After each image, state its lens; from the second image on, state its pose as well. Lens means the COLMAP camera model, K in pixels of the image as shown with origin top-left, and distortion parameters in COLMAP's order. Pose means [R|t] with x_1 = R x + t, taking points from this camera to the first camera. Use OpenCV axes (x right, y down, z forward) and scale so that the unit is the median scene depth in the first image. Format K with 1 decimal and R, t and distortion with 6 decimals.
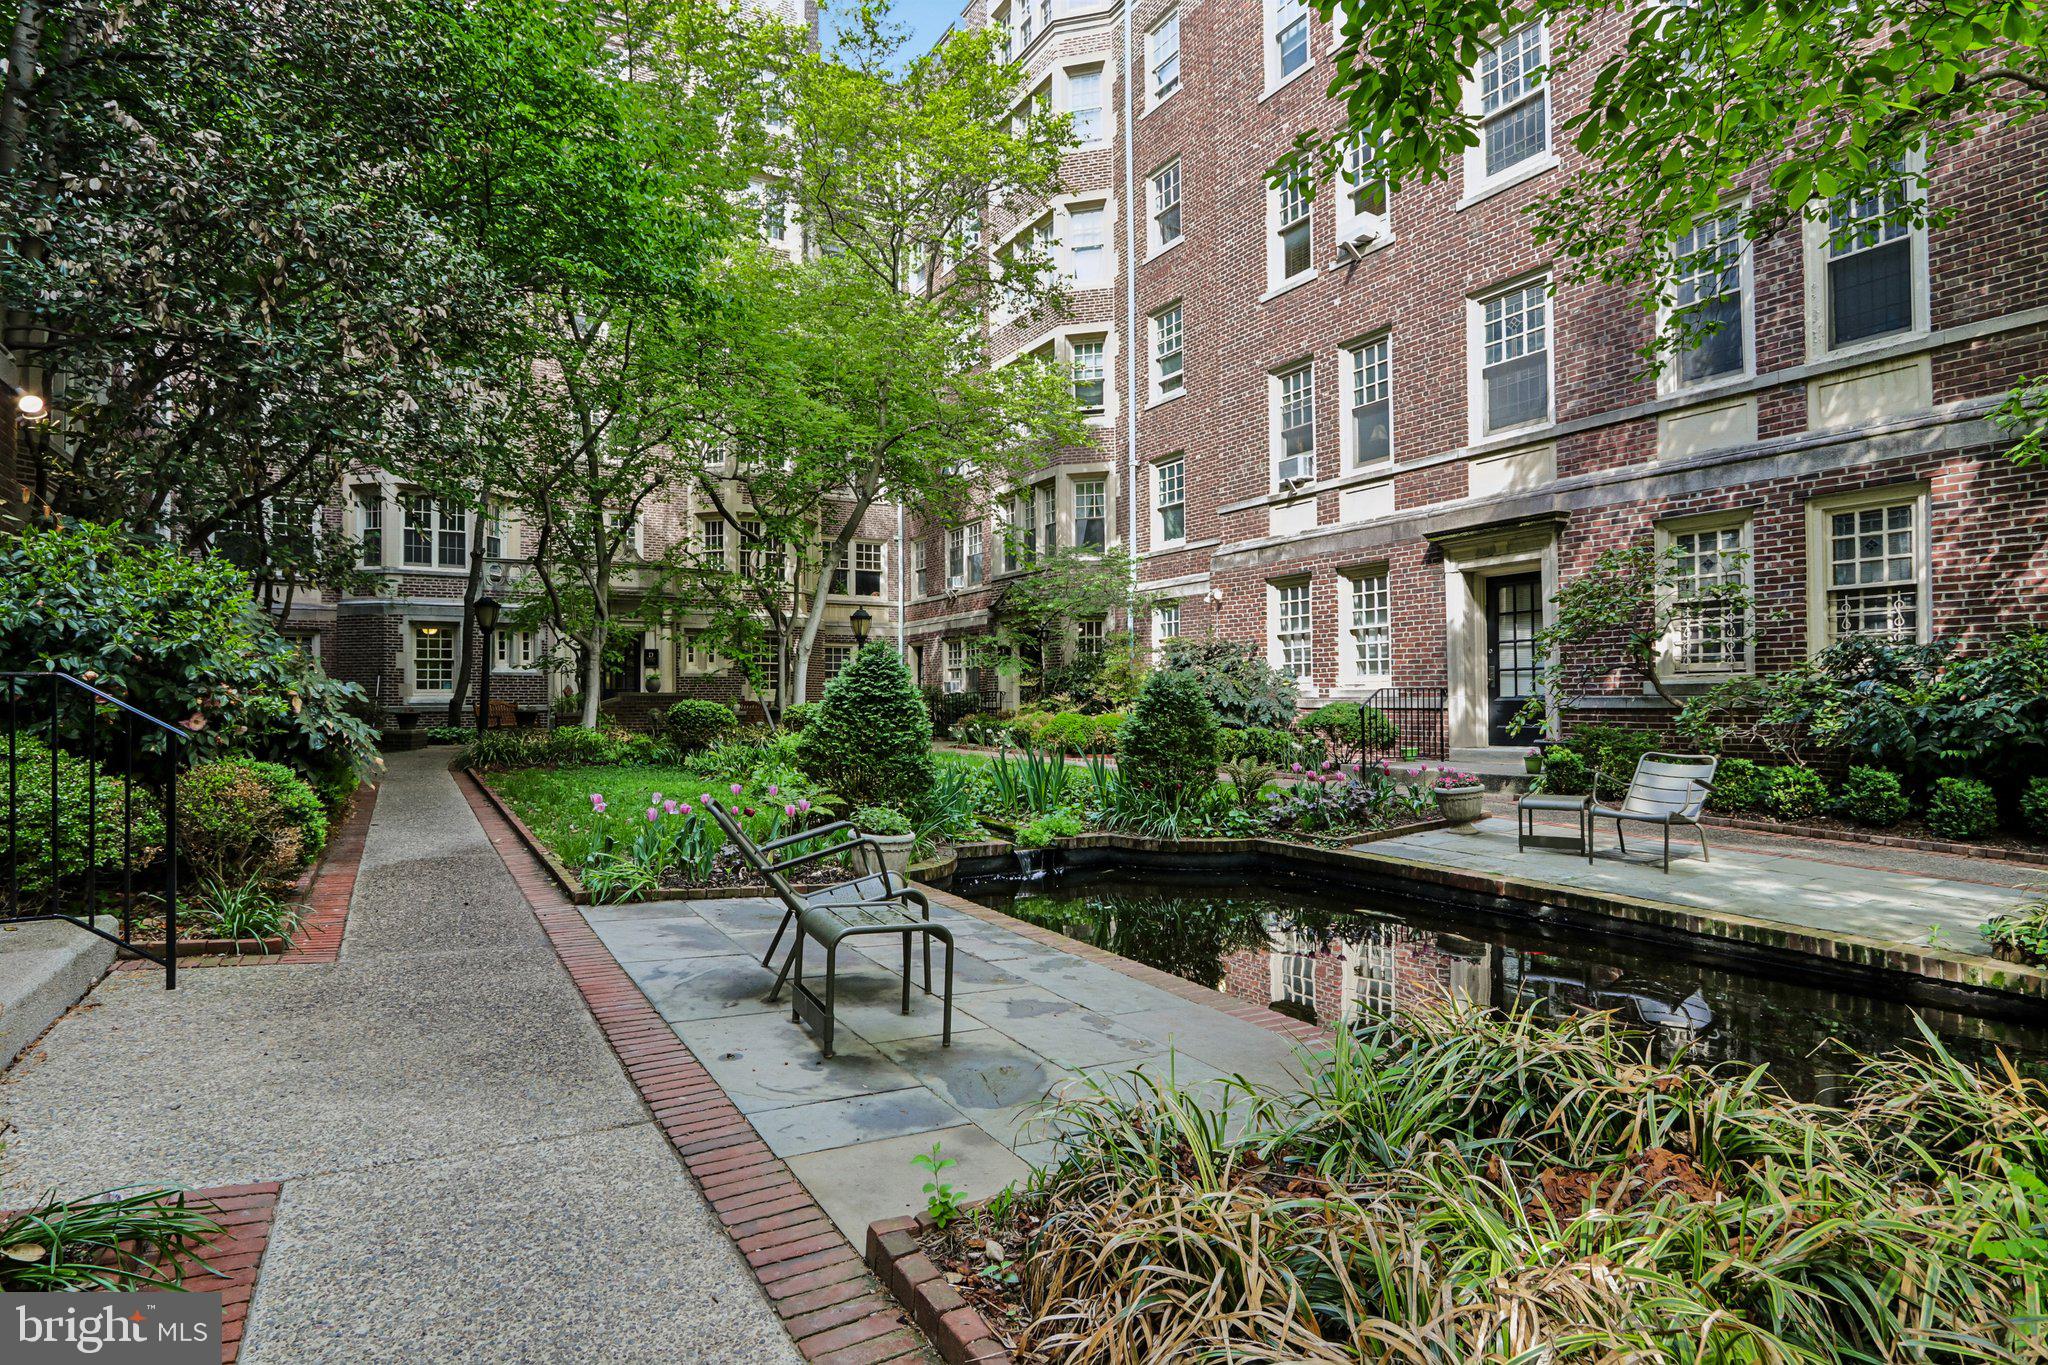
lens RADIAL K [[1059.0, 0, 1020.9], [0, 1059.0, 684.1], [0, 0, 1]] dist [-0.016605, 0.000993]
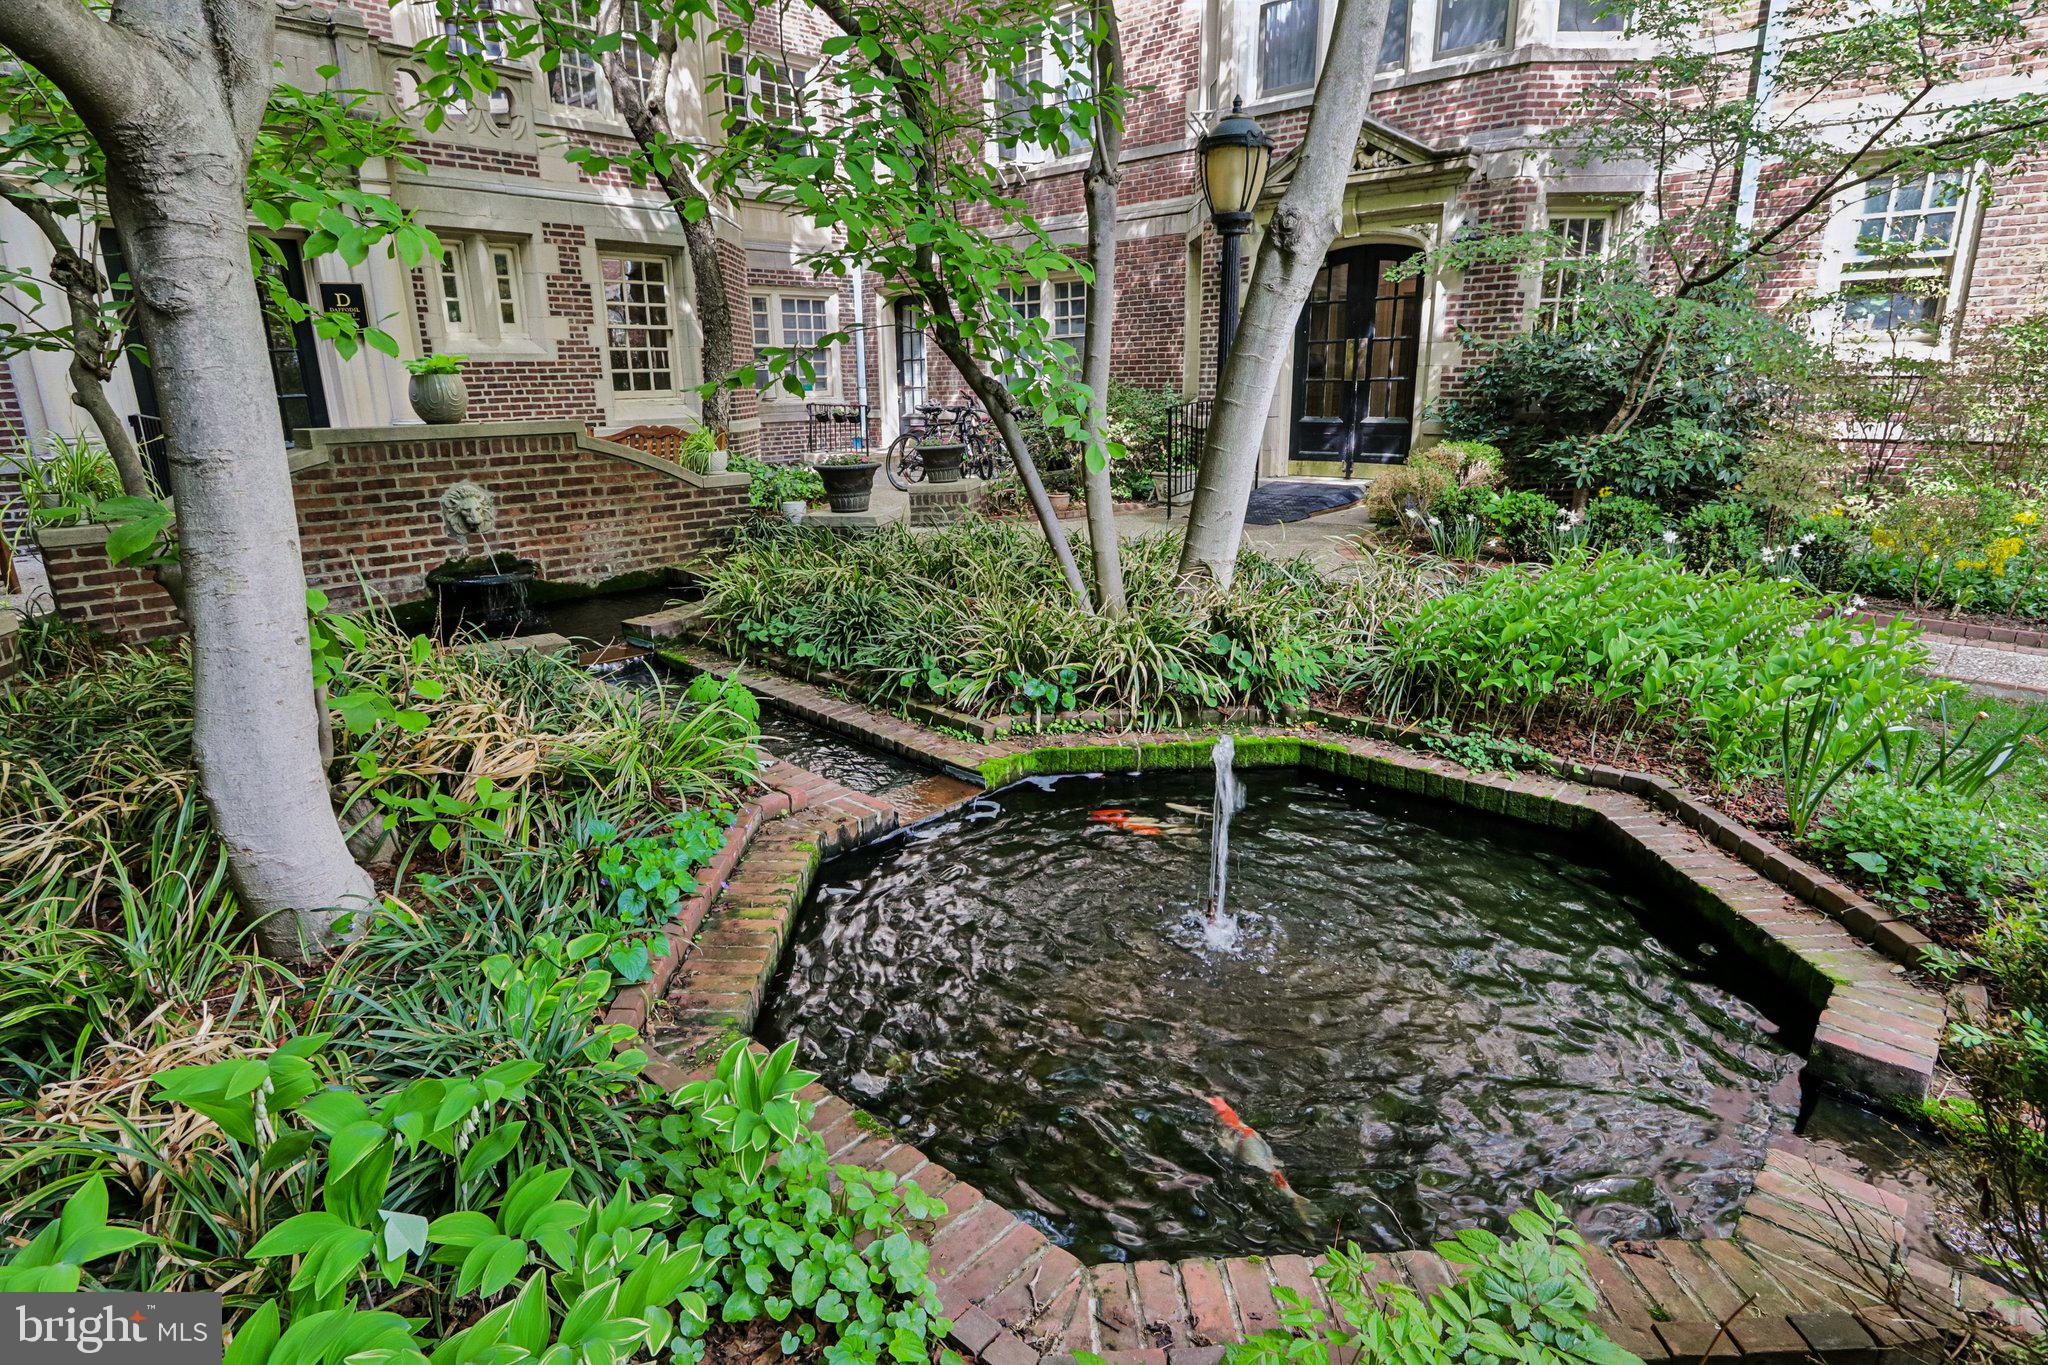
lens RADIAL K [[1059.0, 0, 1020.9], [0, 1059.0, 684.1], [0, 0, 1]] dist [-0.016605, 0.000993]
pose [[0.959718, -0.083832, 0.268168, -0.554512], [0.002689, 0.957147, 0.289589, -0.011492], [-0.280953, -0.277202, 0.918817, 1.345333]]
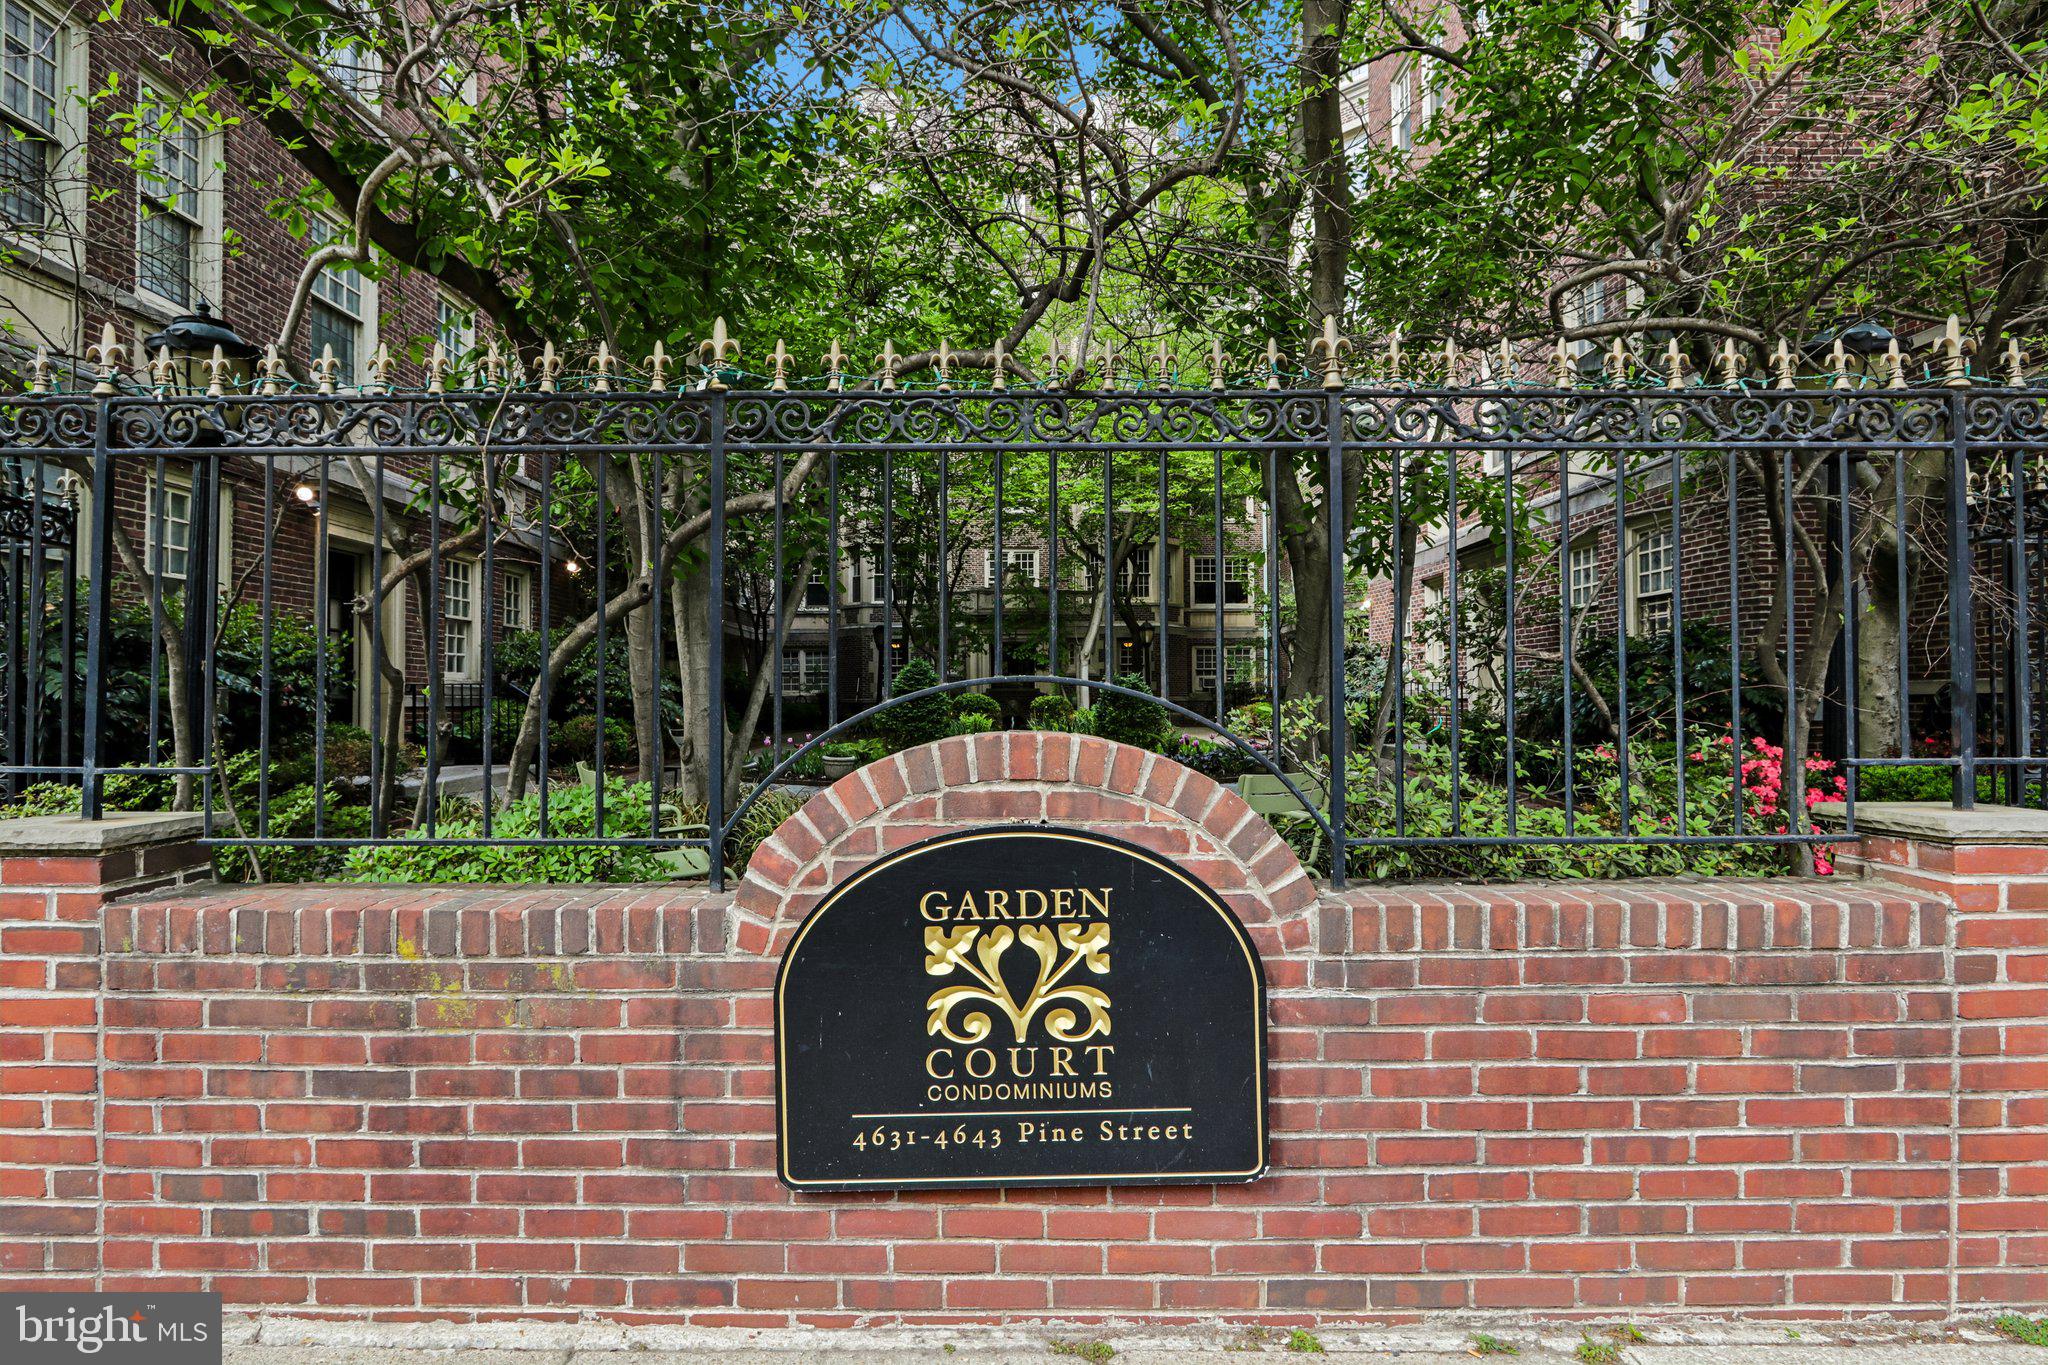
lens RADIAL K [[1059.0, 0, 1020.9], [0, 1059.0, 684.1], [0, 0, 1]] dist [-0.016605, 0.000993]
pose [[0.866509, -0.006486, -0.499120, 0.661127], [0.008702, 0.999960, 0.002112, -0.000590], [0.499086, -0.006173, 0.866530, -0.333453]]
